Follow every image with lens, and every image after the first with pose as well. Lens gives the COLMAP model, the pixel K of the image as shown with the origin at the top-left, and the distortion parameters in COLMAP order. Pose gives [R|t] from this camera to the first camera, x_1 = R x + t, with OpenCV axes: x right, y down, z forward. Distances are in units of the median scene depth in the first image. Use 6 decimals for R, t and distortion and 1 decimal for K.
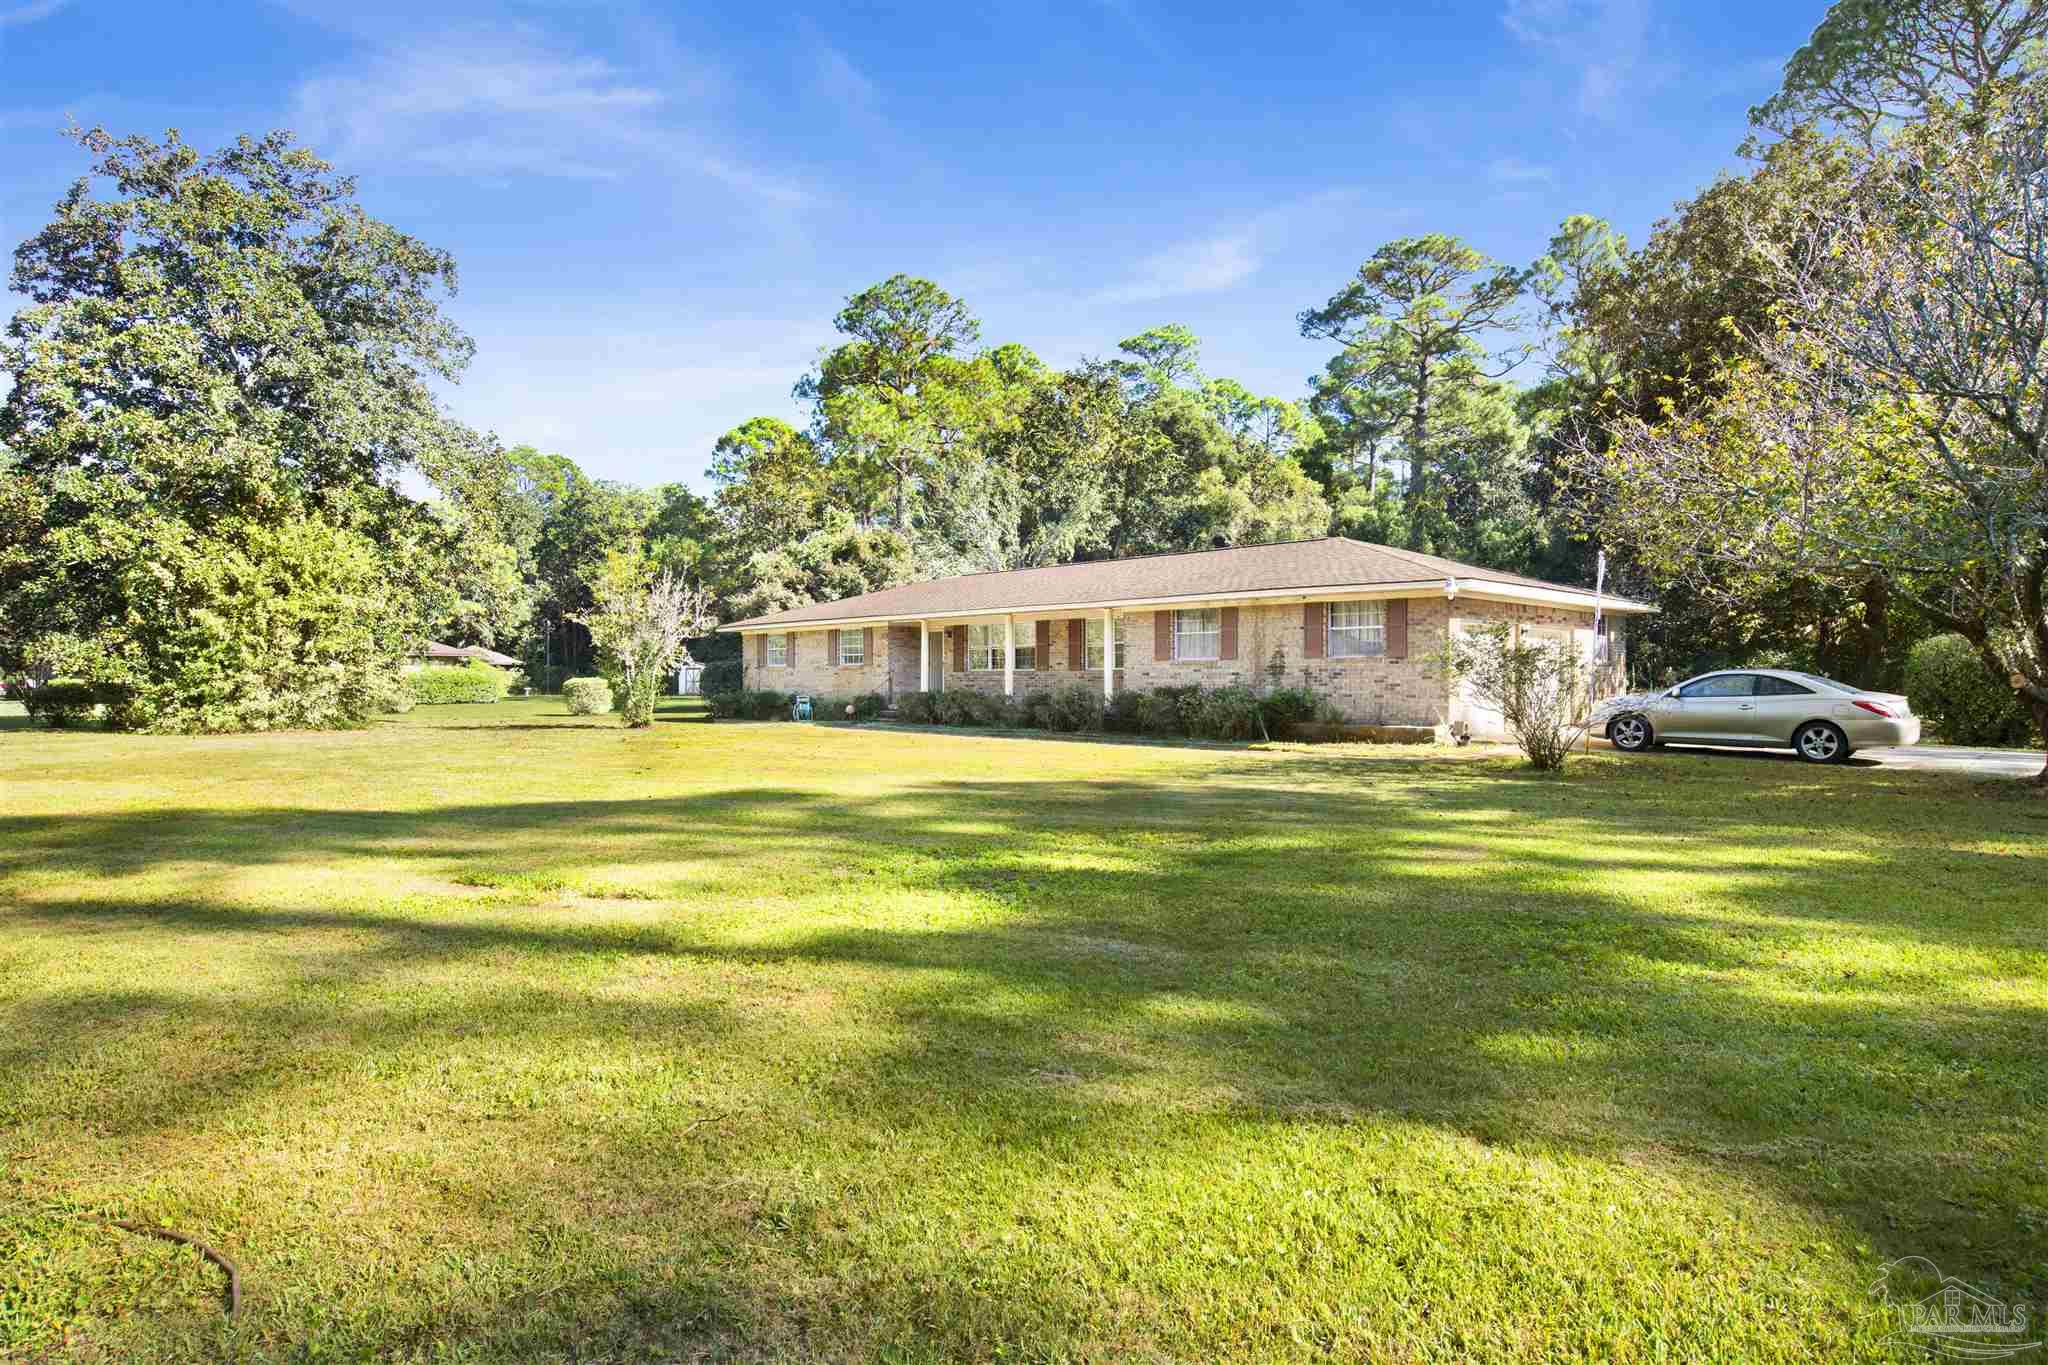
lens RADIAL K [[1119.3, 0, 1012.8], [0, 1119.3, 679.6], [0, 0, 1]] dist [-0.061873, -0.001037]
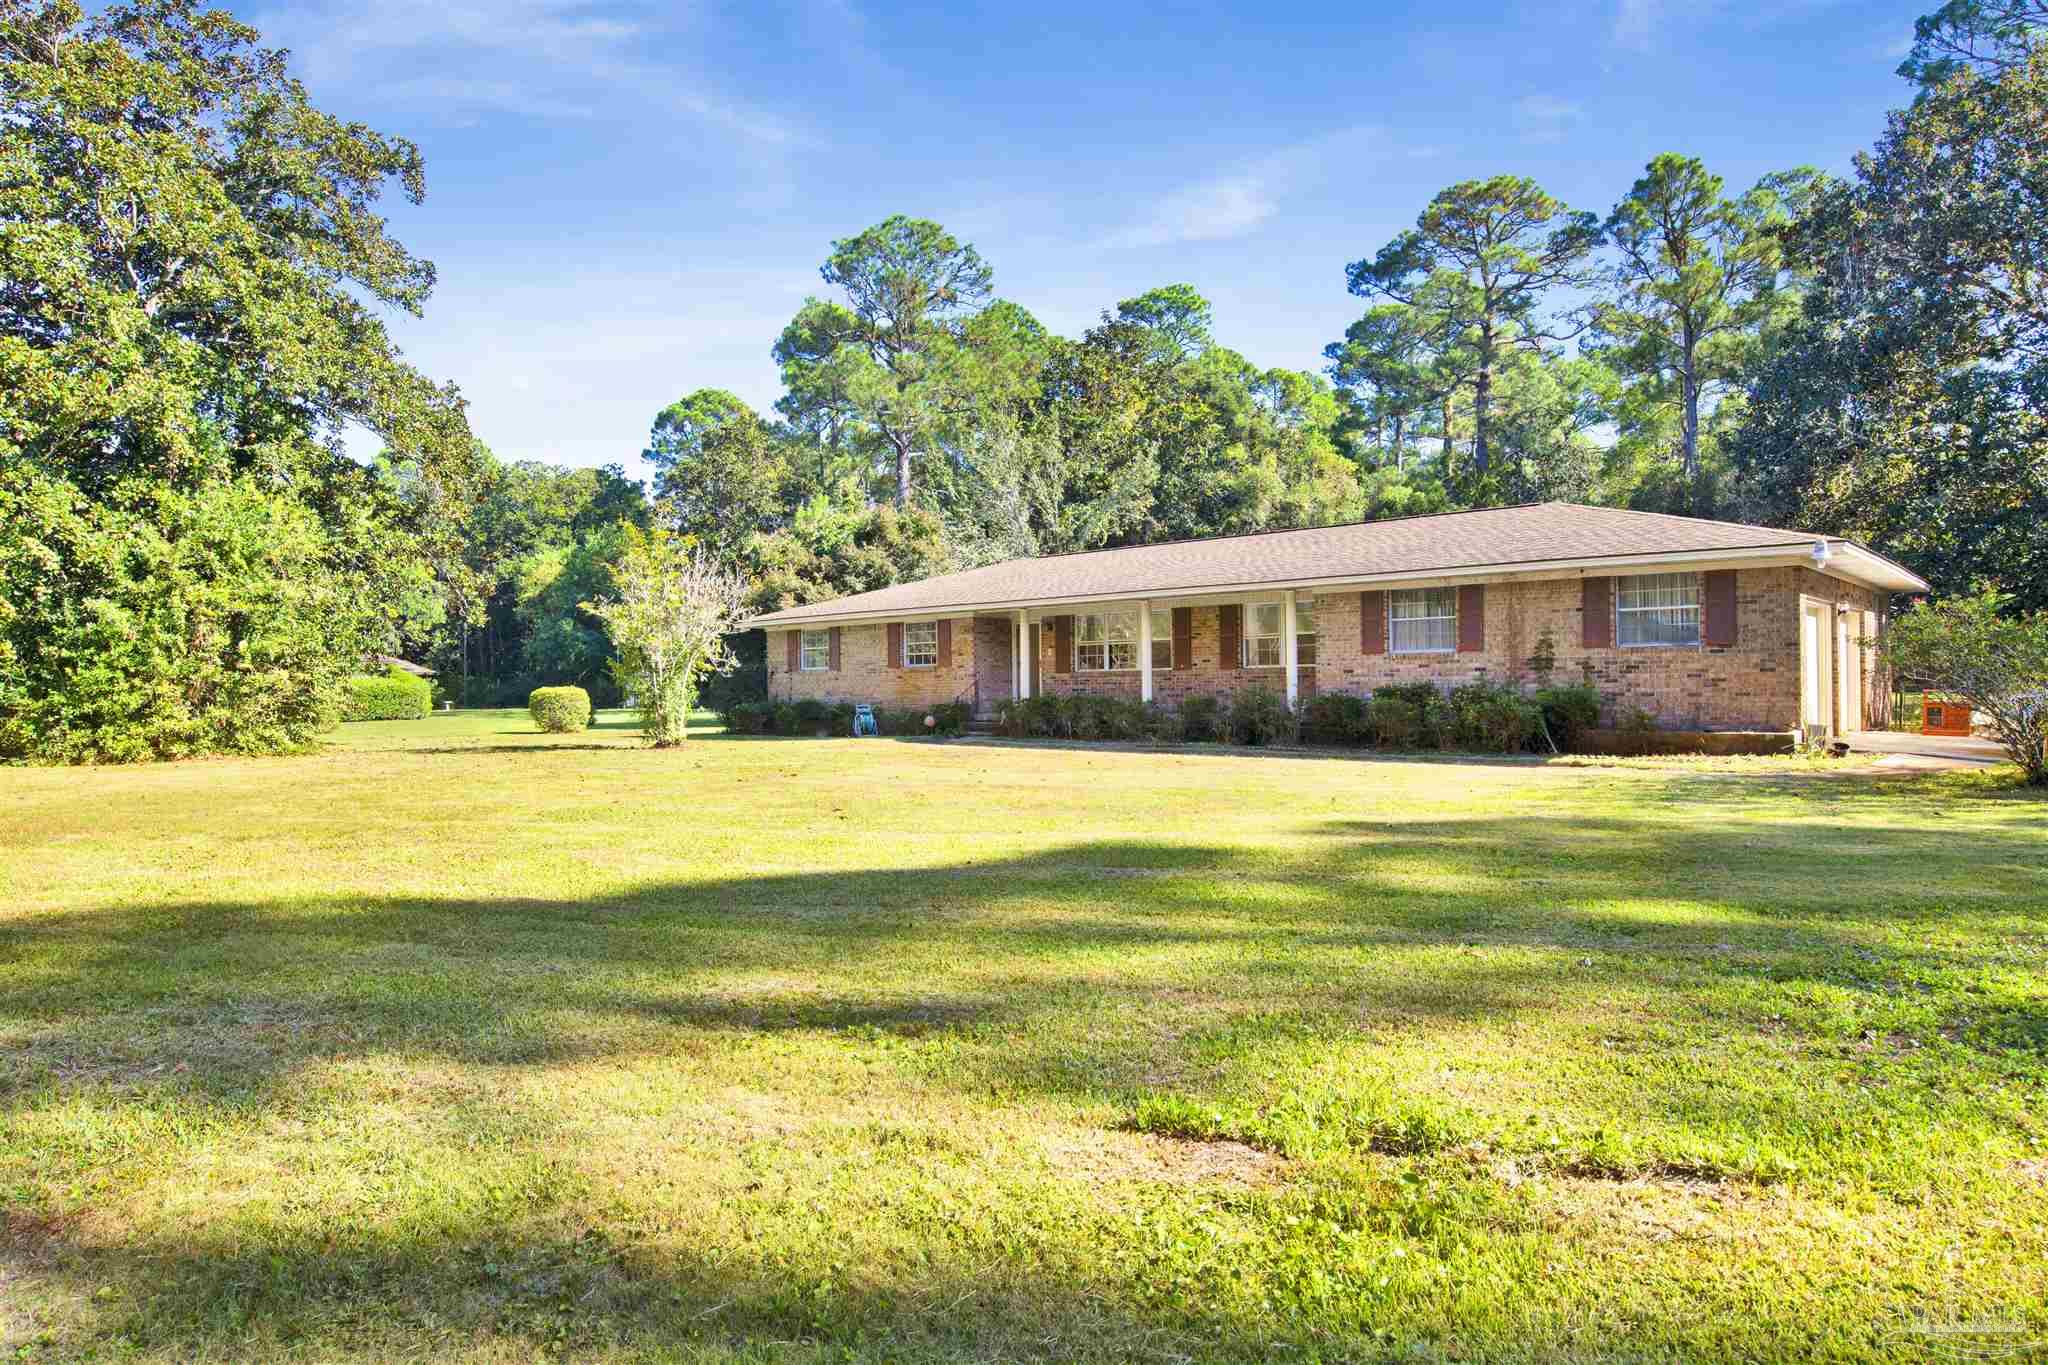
lens RADIAL K [[1225.3, 0, 1024.0], [0, 1225.3, 682.5], [0, 0, 1]] dist [-0.060695, 0.004989]
pose [[0.998453, -0.010903, 0.054525, -0.123157], [0.011079, 0.999934, -0.002943, 0.002249], [-0.054489, 0.003543, 0.998508, 0.113715]]
